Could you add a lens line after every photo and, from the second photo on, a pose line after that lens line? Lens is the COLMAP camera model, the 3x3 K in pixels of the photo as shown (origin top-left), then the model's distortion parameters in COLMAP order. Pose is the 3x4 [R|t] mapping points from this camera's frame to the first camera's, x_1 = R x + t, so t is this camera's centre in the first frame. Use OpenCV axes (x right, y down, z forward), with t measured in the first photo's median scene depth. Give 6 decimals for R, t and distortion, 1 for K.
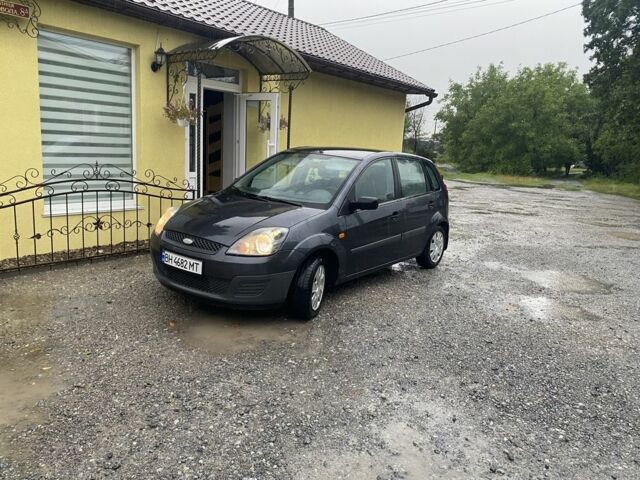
lens RADIAL K [[497.1, 0, 309.9], [0, 497.1, 240.9], [0, 0, 1]] dist [0.004178, -0.005159]
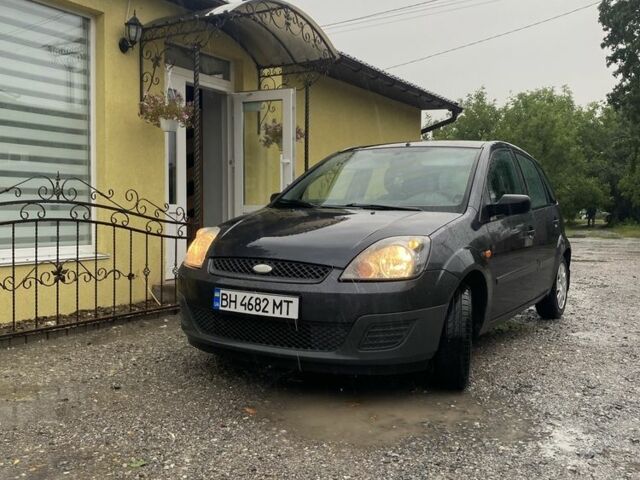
lens RADIAL K [[667.1, 0, 320.0], [0, 667.1, 240.0], [0, 0, 1]] dist [0.010792, -0.002994]
pose [[0.991979, -0.052027, 0.115202, -0.182455], [0.067857, 0.988095, -0.138069, 0.056200], [-0.106647, 0.144779, 0.983700, 0.134169]]
